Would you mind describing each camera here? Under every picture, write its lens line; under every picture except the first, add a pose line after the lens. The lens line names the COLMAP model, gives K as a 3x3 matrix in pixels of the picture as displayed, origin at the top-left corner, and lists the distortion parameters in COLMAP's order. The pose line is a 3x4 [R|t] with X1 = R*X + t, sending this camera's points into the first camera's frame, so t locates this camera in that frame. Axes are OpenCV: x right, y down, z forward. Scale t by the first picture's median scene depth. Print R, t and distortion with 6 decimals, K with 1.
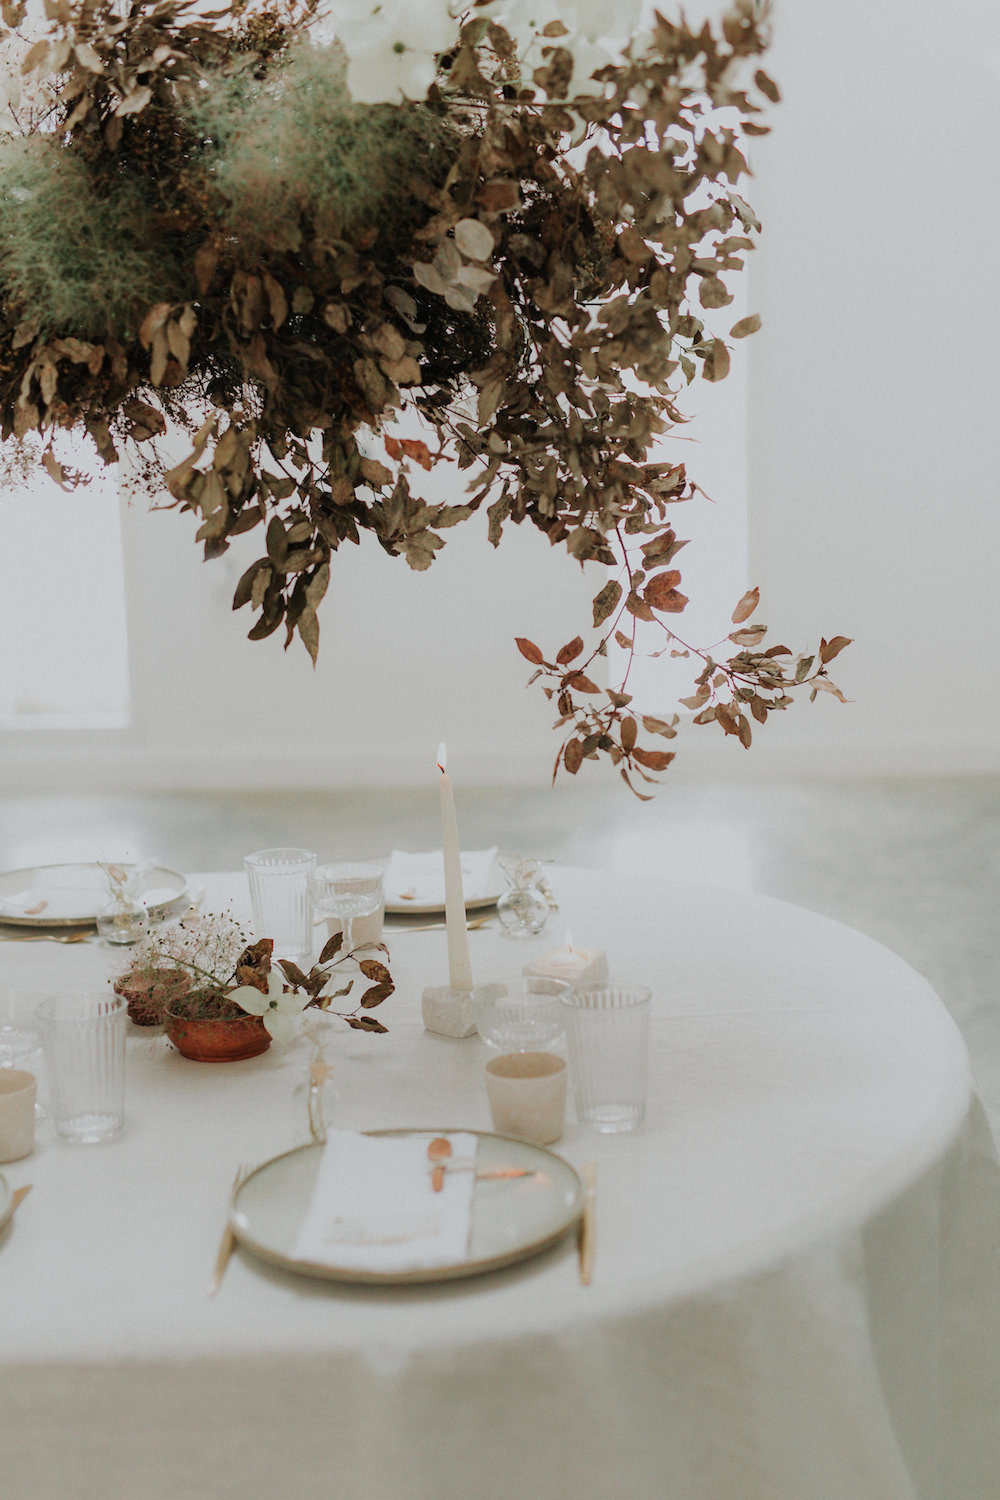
lens RADIAL K [[2118.0, 0, 516.0], [0, 2118.0, 748.0], [0, 0, 1]] dist [-0.010932, 0.000000]
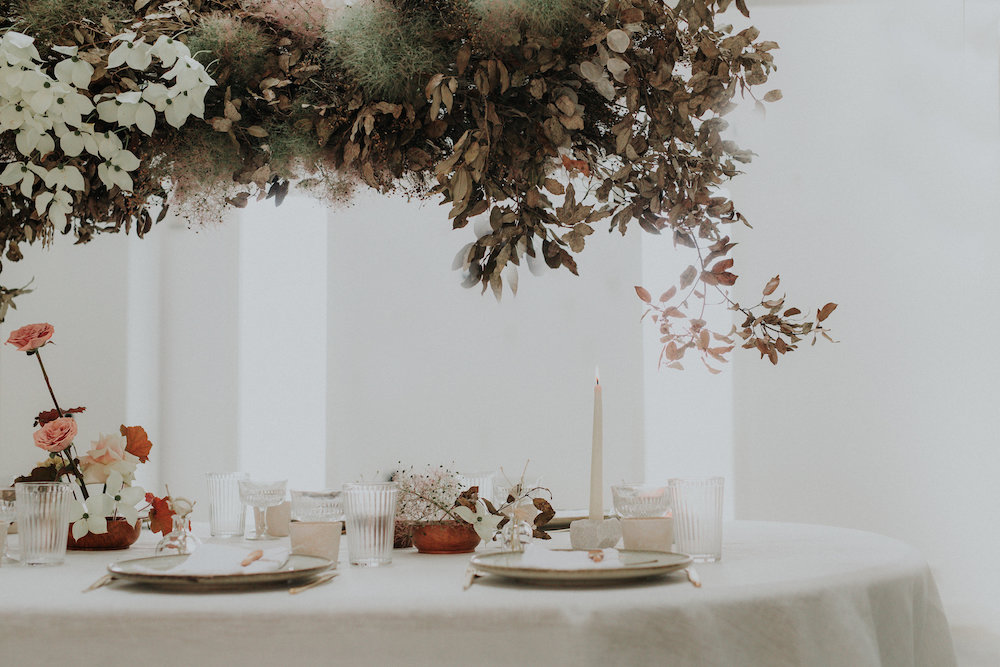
lens RADIAL K [[1412.0, 0, 508.0], [0, 1412.0, 331.1], [0, 0, 1]] dist [-0.010932, 0.000000]
pose [[0.999178, 0.014654, -0.037796, -0.058594], [-0.024073, 0.964671, -0.262357, 0.278983], [0.032616, 0.263051, 0.964230, -0.062907]]
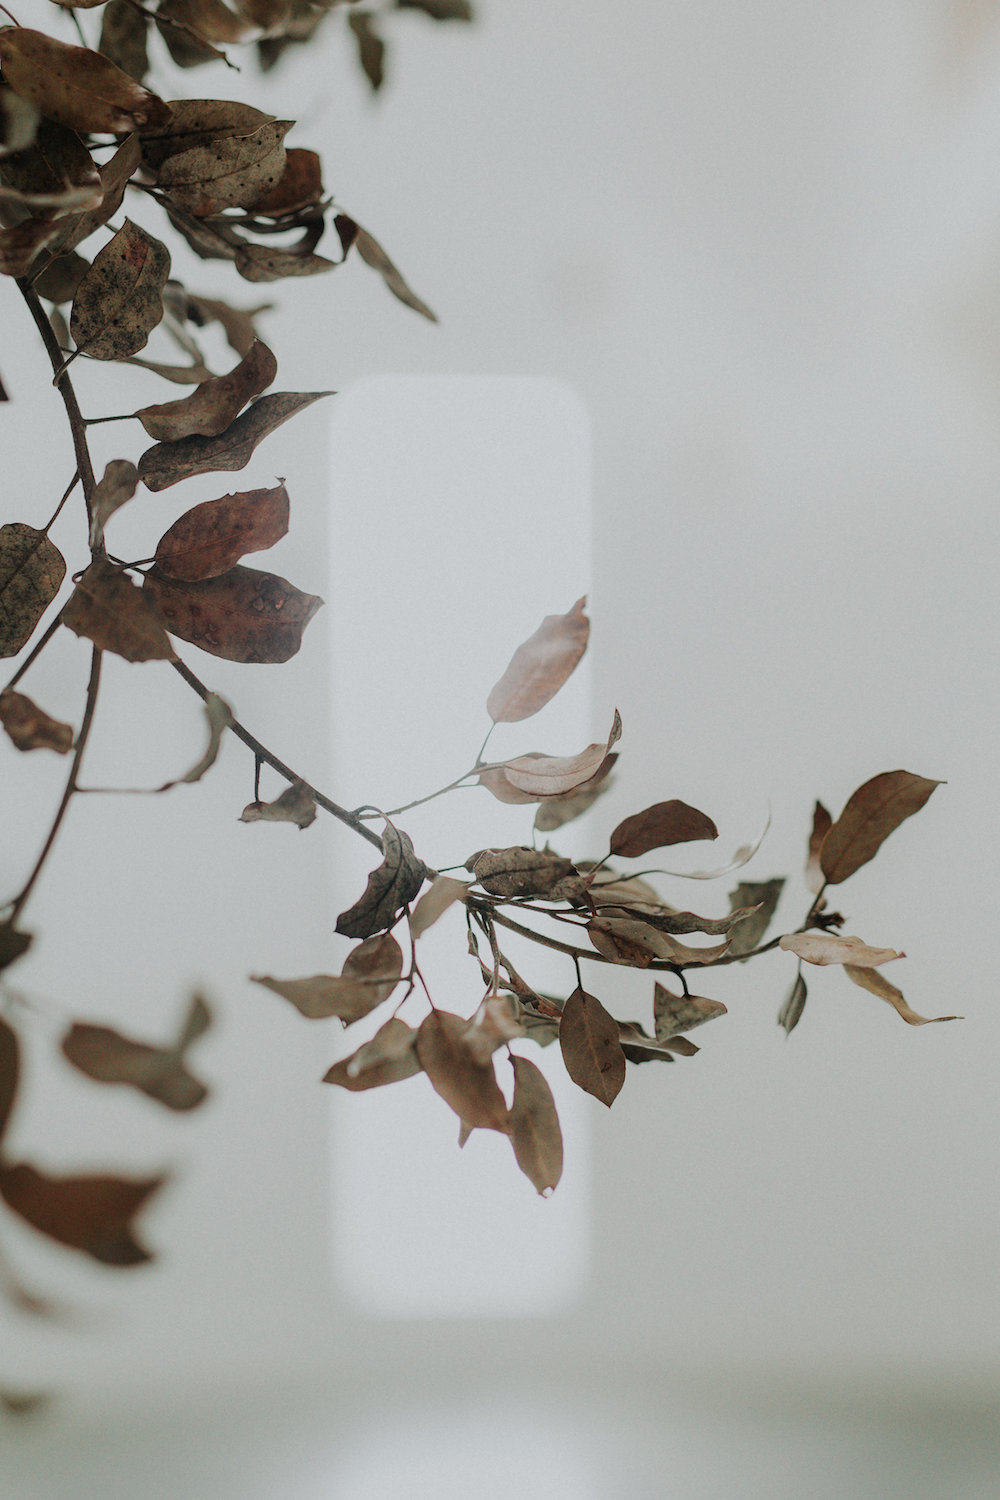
lens RADIAL K [[2395.1, 0, 501.1], [0, 2395.1, 752.2], [0, 0, 1]] dist [-0.099787, 0.000000]
pose [[0.996621, 0.019592, 0.079767, 0.085058], [-0.000464, 0.972464, -0.233054, 0.015763], [-0.082136, 0.232229, 0.969187, 0.758460]]
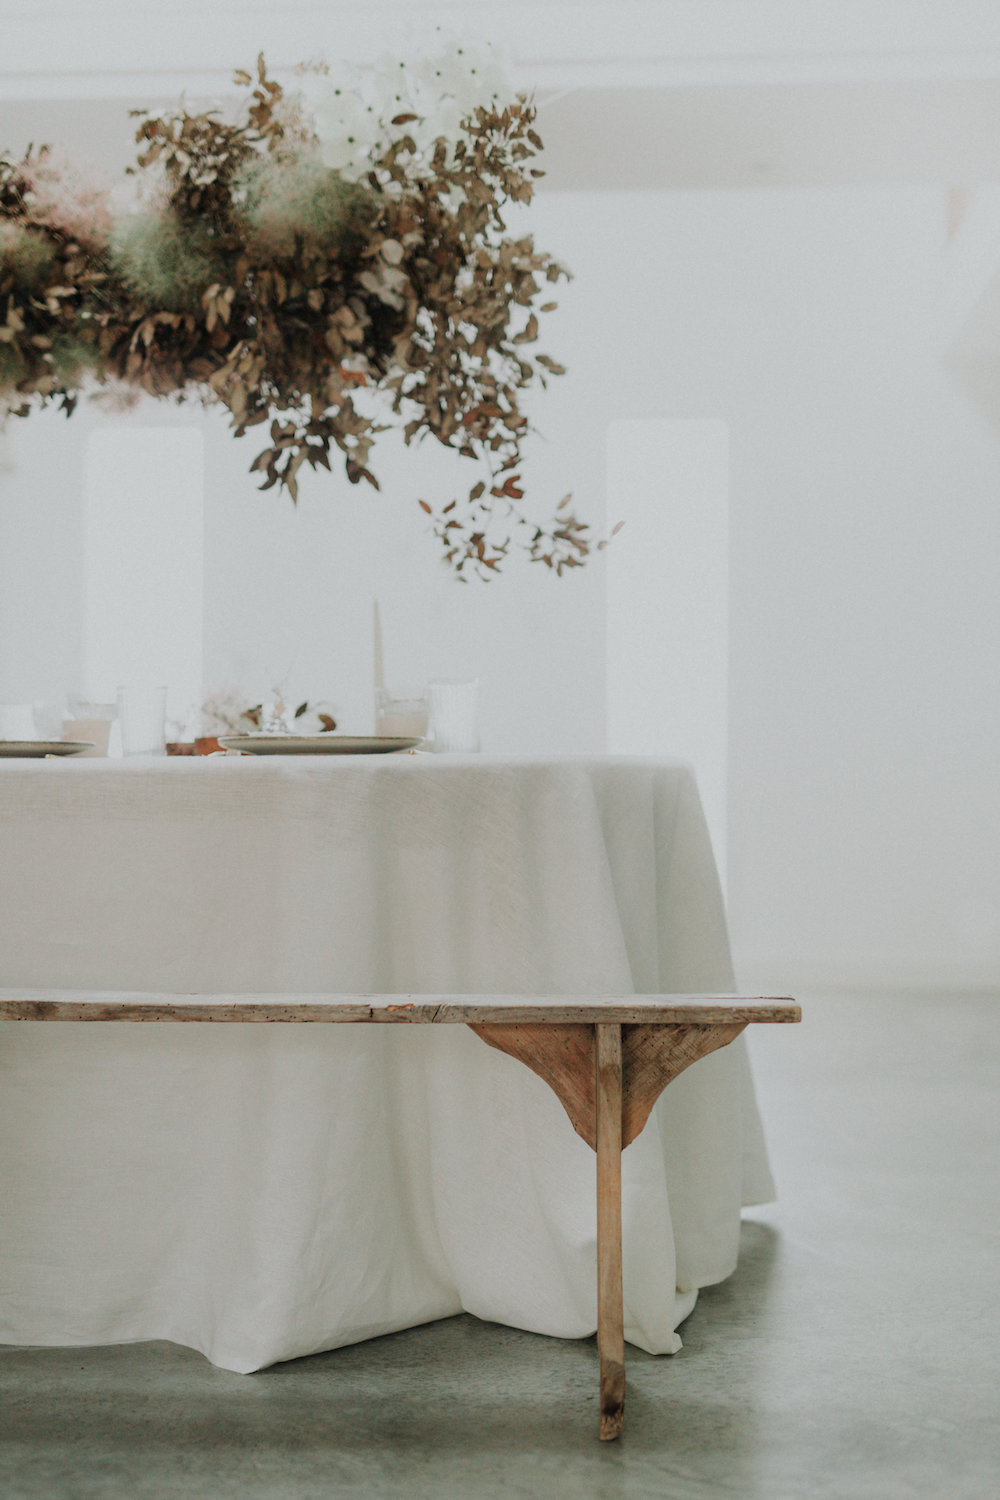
lens RADIAL K [[2118.0, 0, 528.7], [0, 2118.0, 743.5], [0, 0, 1]] dist [-0.010932, 0.000000]
pose [[0.998840, 0.021267, -0.043213, 0.165492], [-0.030137, 0.975858, -0.216317, 0.499150], [0.037569, 0.217368, 0.975366, -0.583162]]
